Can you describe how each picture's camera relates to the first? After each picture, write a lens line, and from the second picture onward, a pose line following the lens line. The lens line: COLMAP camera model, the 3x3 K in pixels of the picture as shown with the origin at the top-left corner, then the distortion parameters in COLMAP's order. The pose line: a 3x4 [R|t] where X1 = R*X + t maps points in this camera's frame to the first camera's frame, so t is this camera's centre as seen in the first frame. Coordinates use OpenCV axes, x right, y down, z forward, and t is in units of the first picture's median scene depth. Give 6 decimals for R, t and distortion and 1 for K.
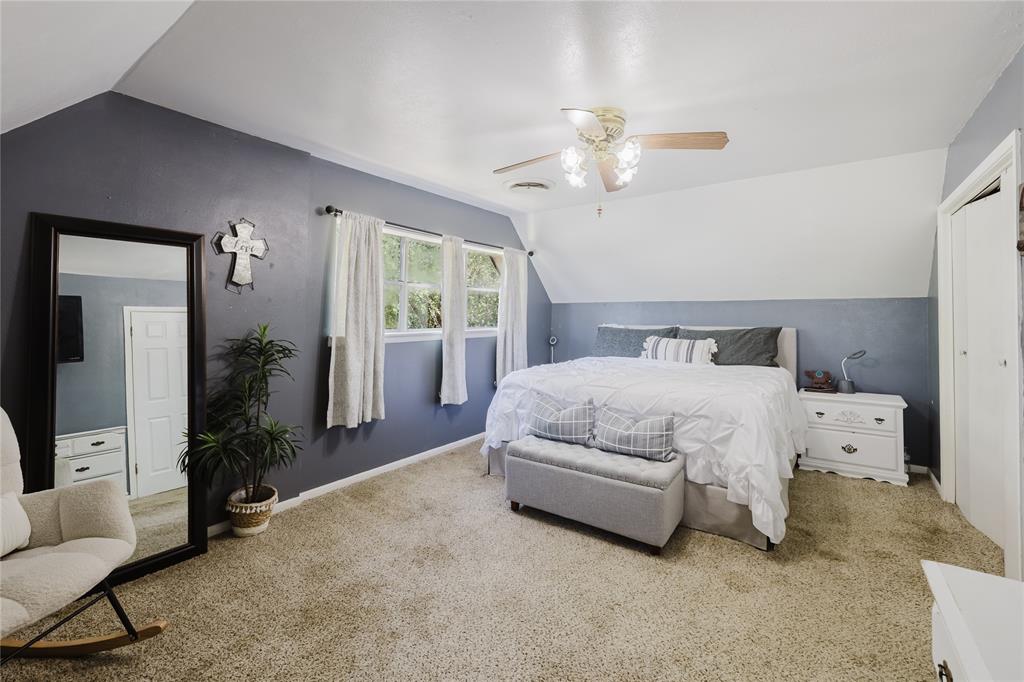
lens RADIAL K [[446.7, 0, 493.7], [0, 446.7, 307.8], [0, 0, 1]] dist [0.000247, 0.001312]
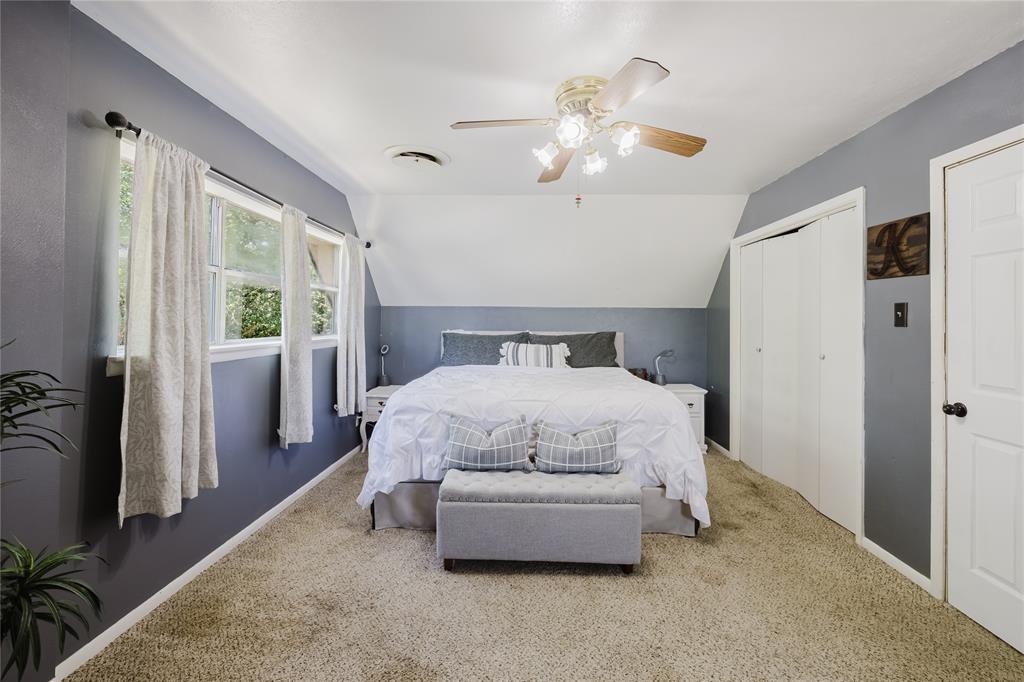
lens RADIAL K [[446.7, 0, 514.2], [0, 446.7, 324.7], [0, 0, 1]] dist [0.000247, 0.001312]
pose [[0.817270, -0.000675, 0.576255, -0.271100], [-0.014509, 0.999658, 0.021747, 0.005438], [-0.576073, -0.026134, 0.816981, 0.267686]]
